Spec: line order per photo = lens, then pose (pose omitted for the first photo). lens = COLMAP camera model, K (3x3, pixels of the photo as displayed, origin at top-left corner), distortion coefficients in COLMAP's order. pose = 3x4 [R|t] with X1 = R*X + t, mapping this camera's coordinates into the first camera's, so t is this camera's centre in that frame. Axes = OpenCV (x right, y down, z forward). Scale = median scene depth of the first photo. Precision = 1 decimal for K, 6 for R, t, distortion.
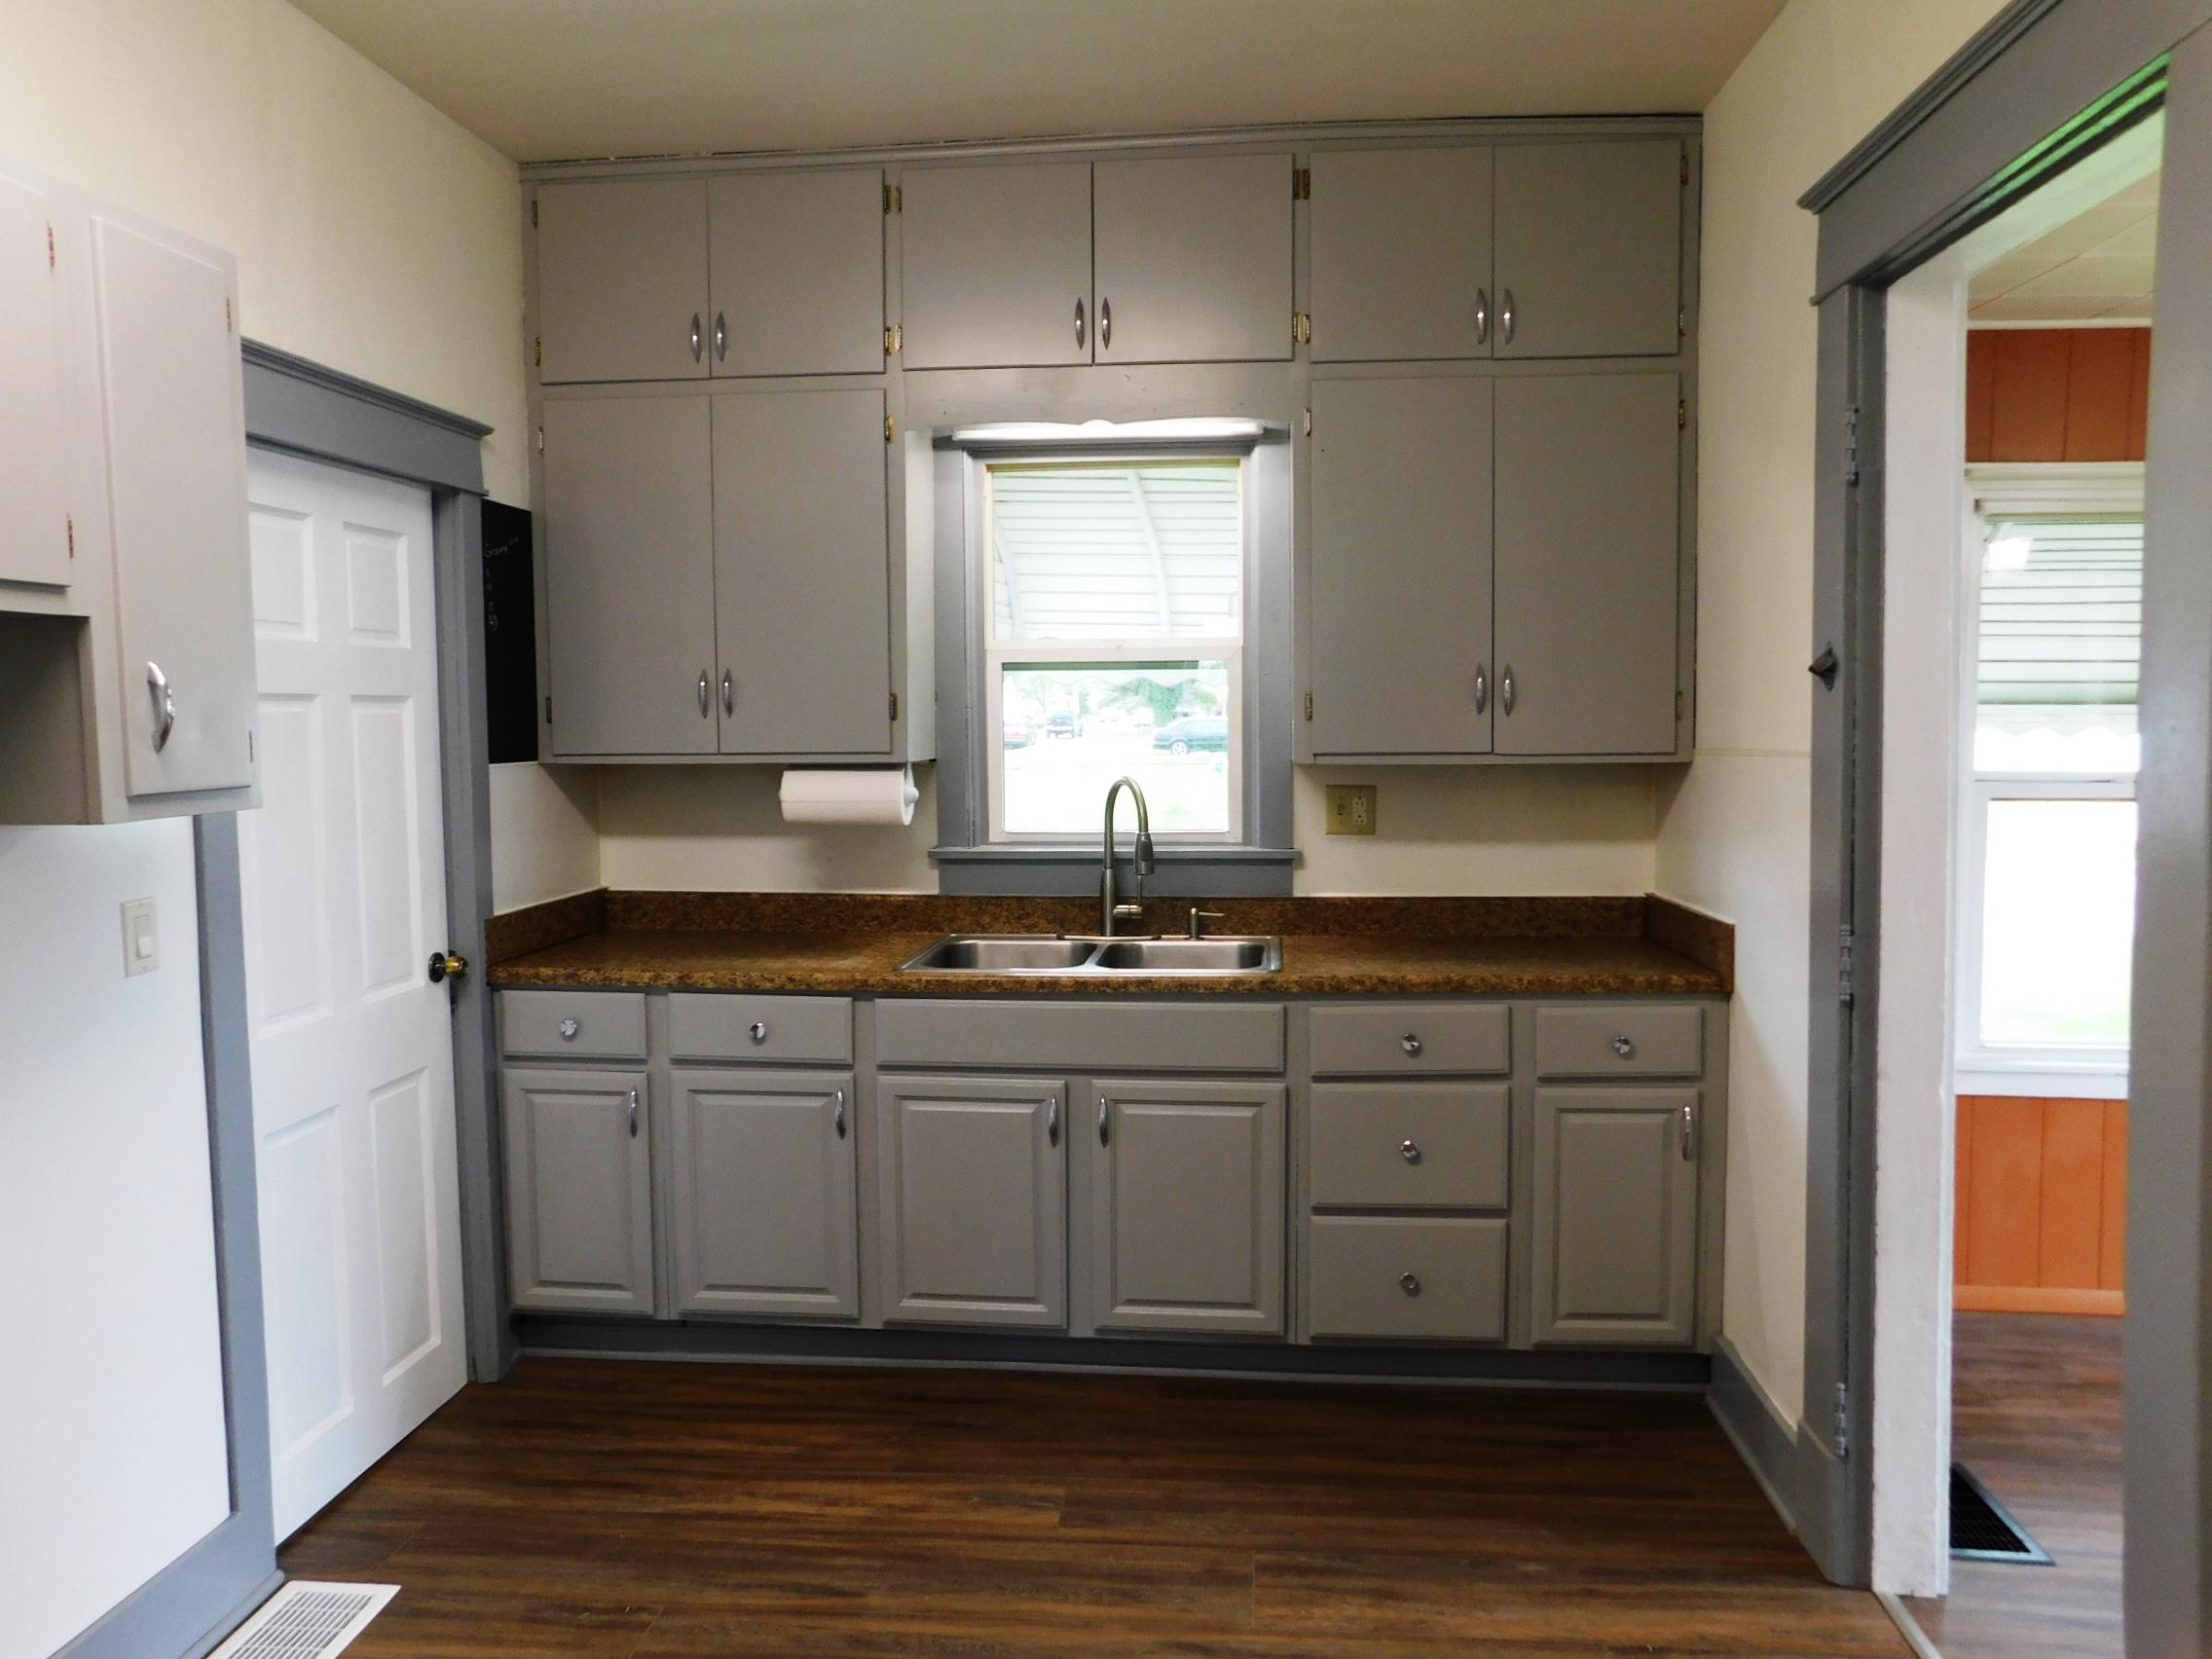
lens RADIAL K [[1552.7, 0, 1106.0], [0, 1552.7, 829.5], [0, 0, 1]] dist [-0.060146, 0.062073]
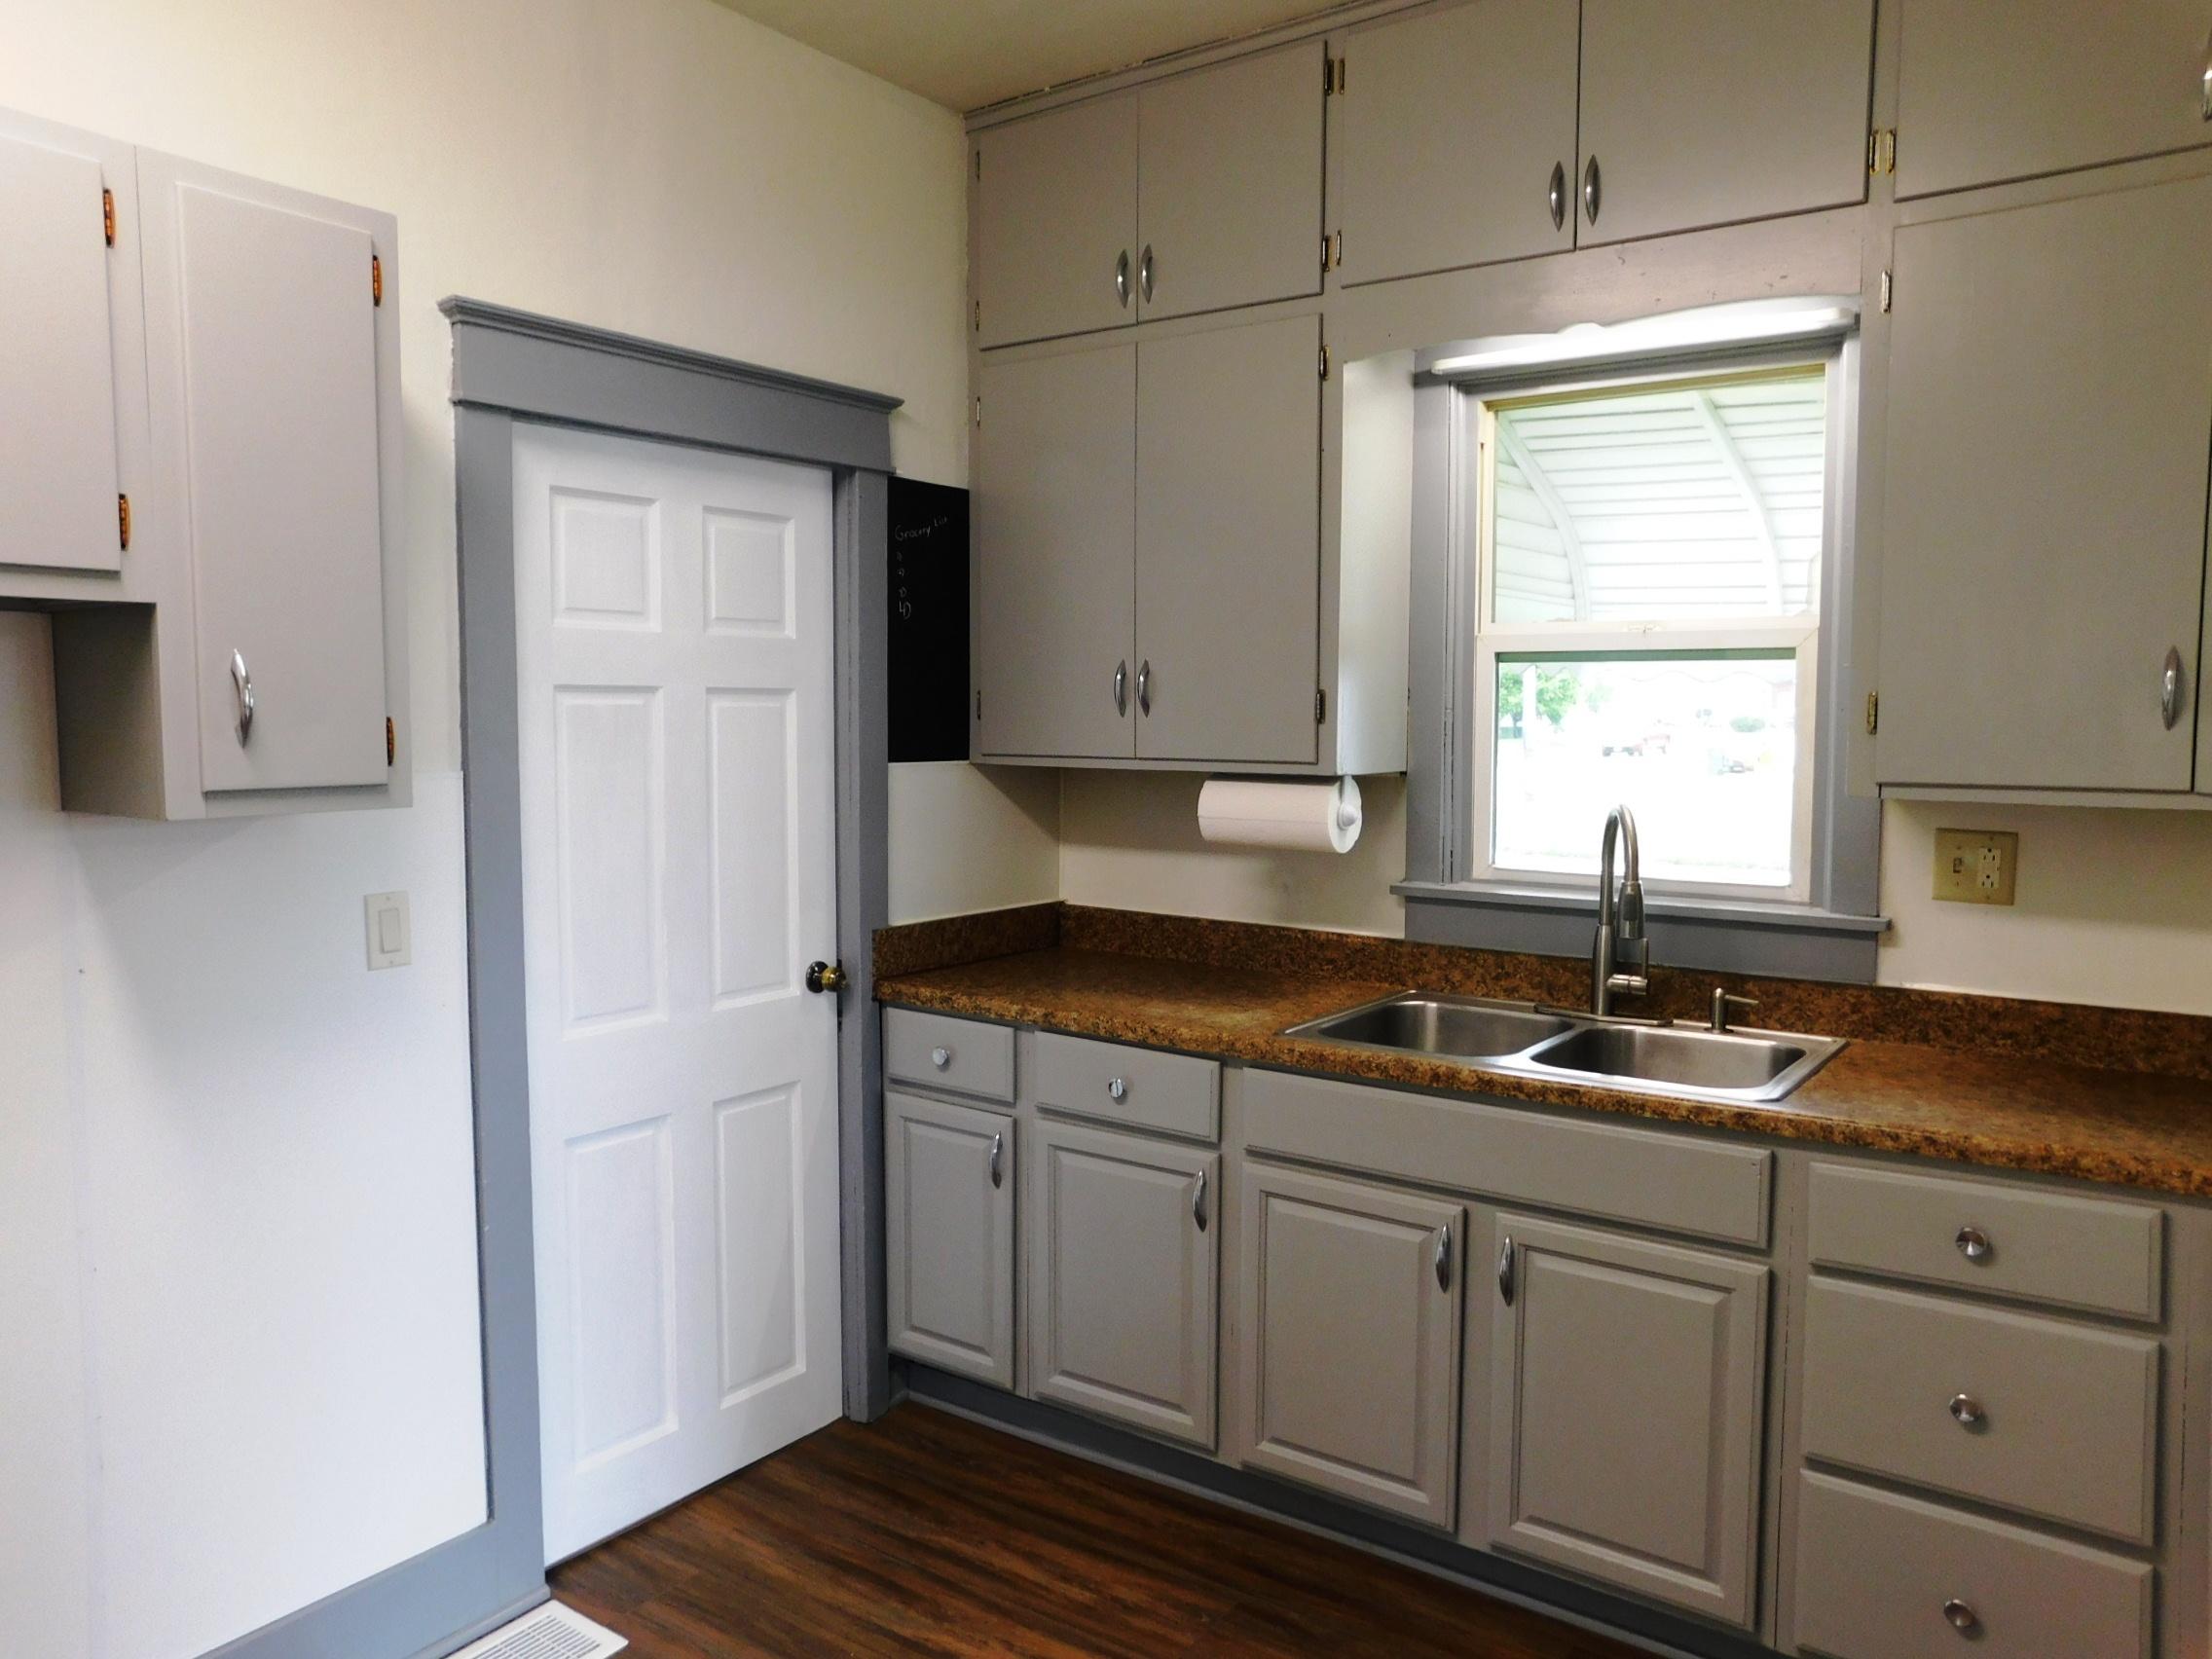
lens RADIAL K [[1552.7, 0, 1106.0], [0, 1552.7, 829.5], [0, 0, 1]] dist [-0.060146, 0.062073]
pose [[0.866973, 0.049744, -0.495867, 0.178542], [-0.048985, 0.998694, 0.014541, -0.022318], [0.495942, 0.011684, 0.868277, 0.253762]]
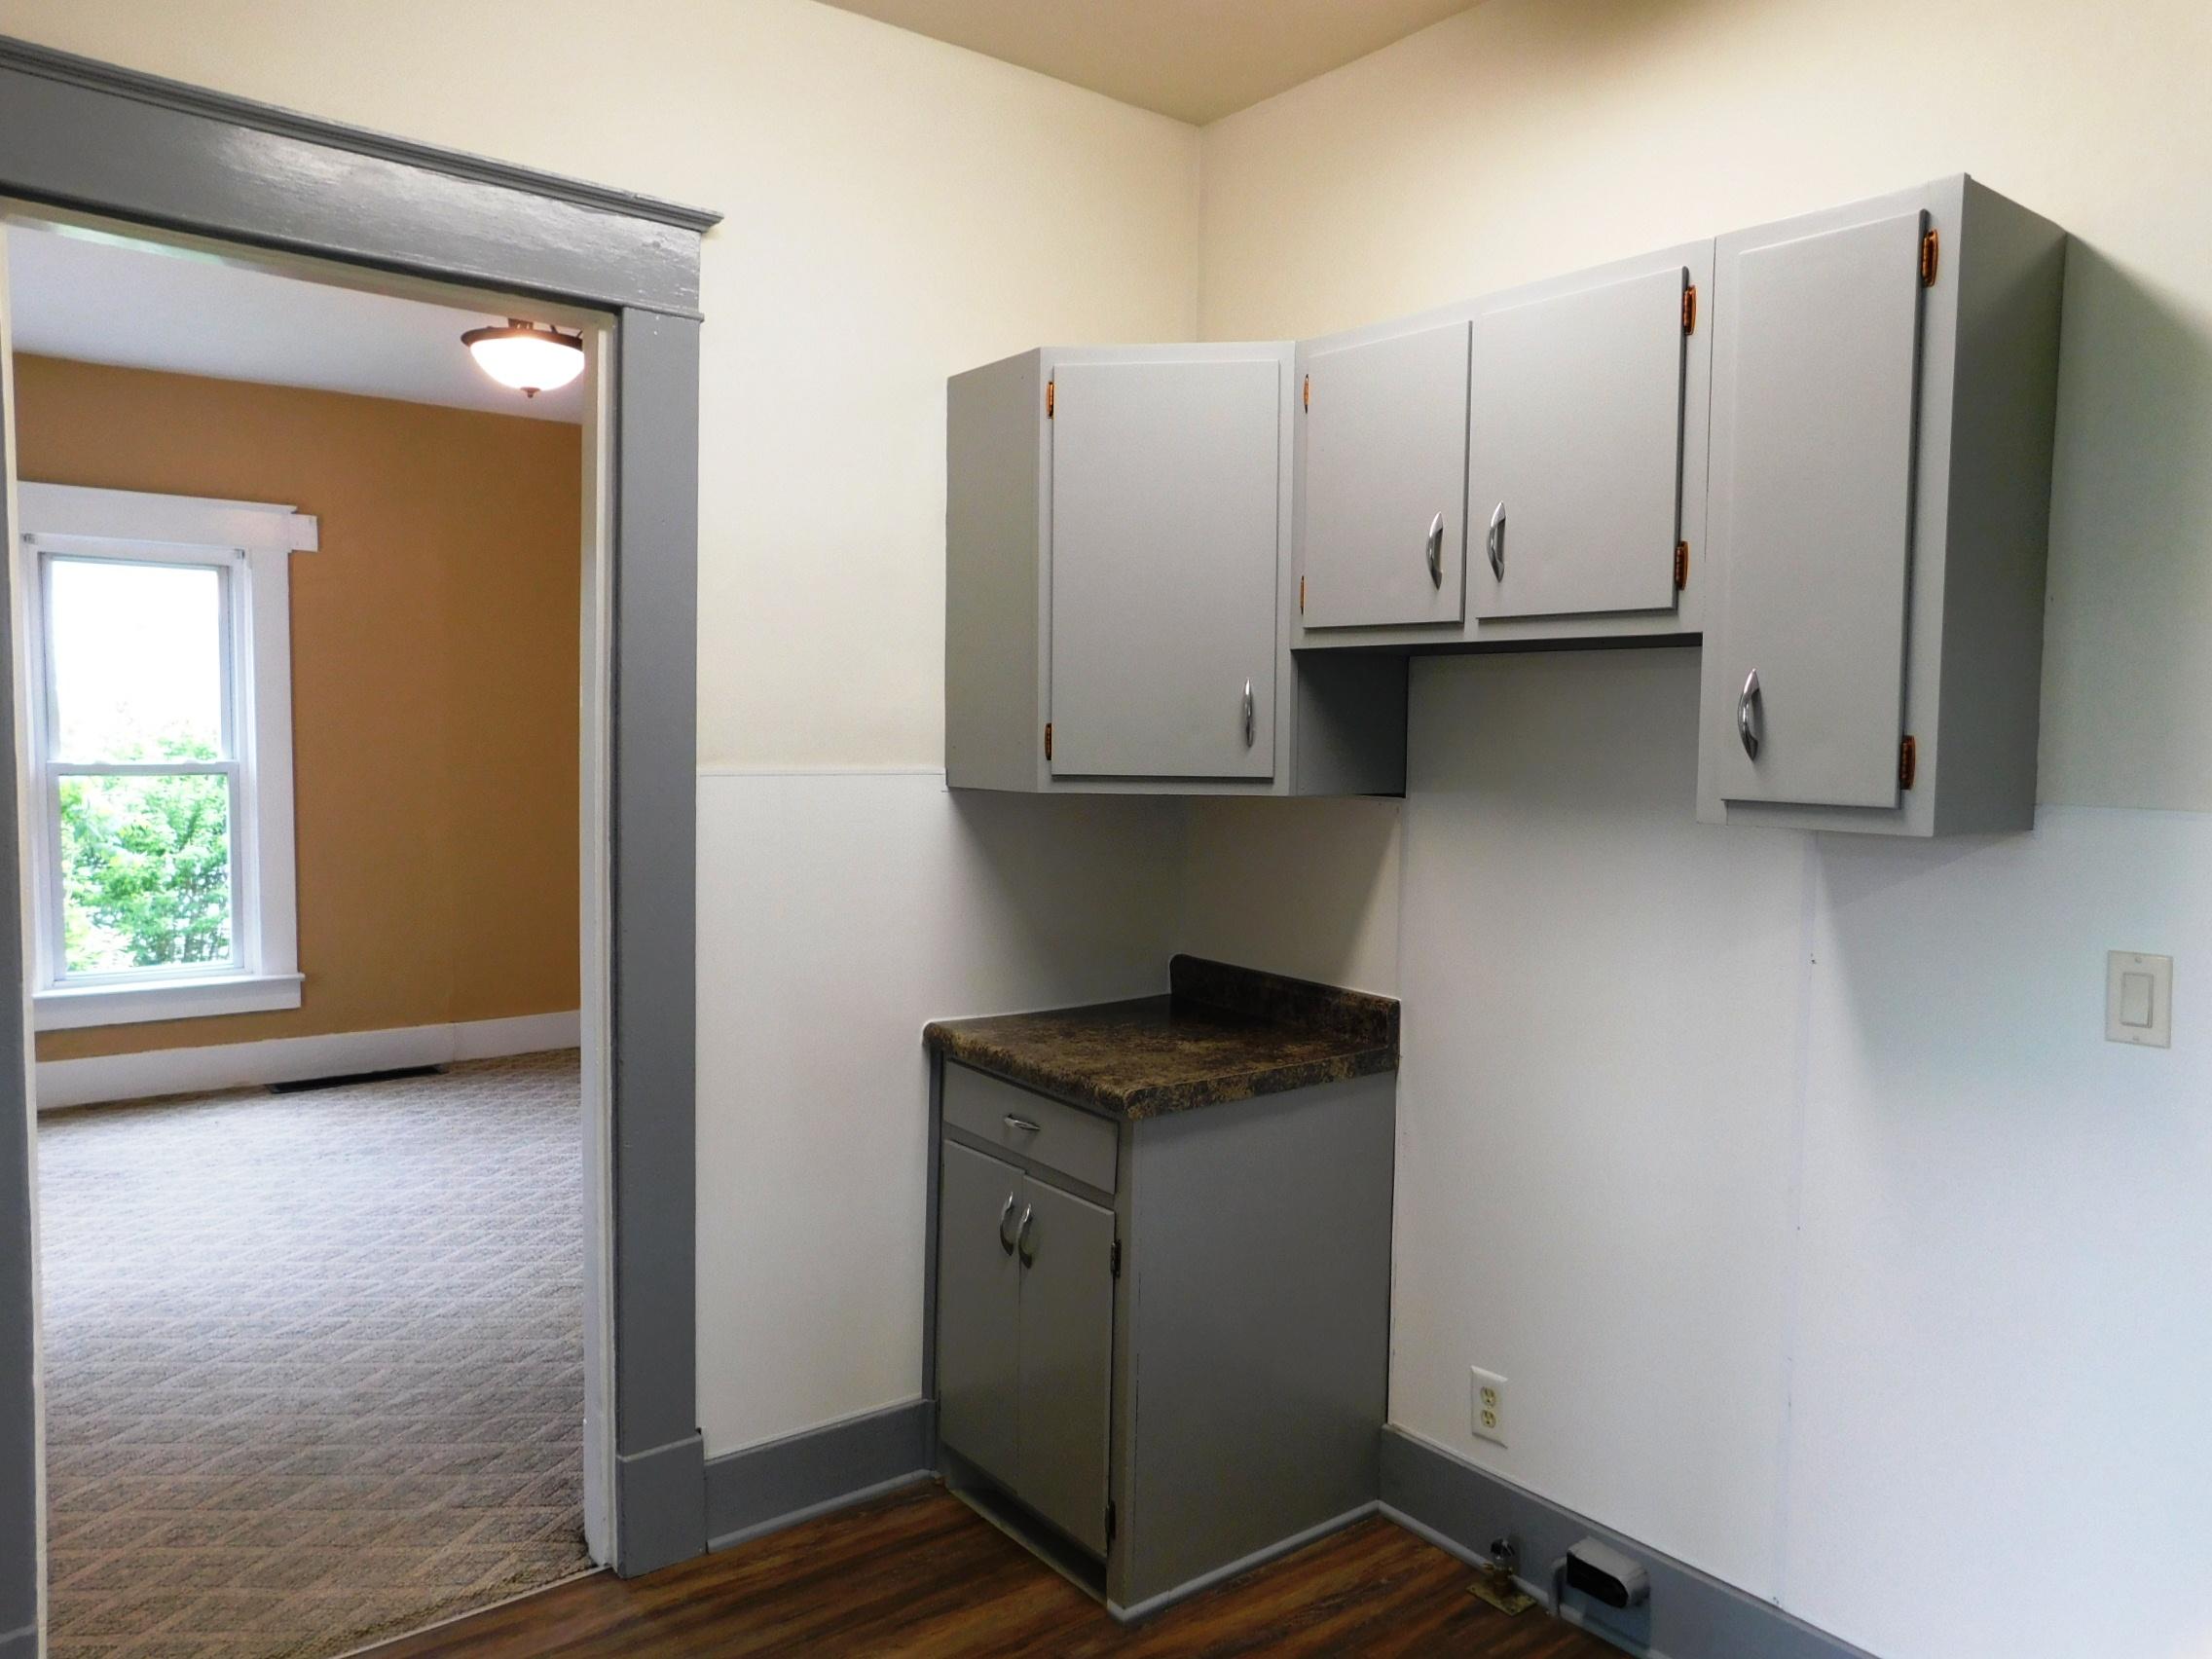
lens RADIAL K [[1552.7, 0, 1106.0], [0, 1552.7, 829.5], [0, 0, 1]] dist [-0.060146, 0.062073]
pose [[-0.706013, 0.044787, -0.706782, 0.226600], [-0.063581, 0.989960, 0.126243, -0.060592], [0.705339, 0.134068, -0.696076, 0.804664]]
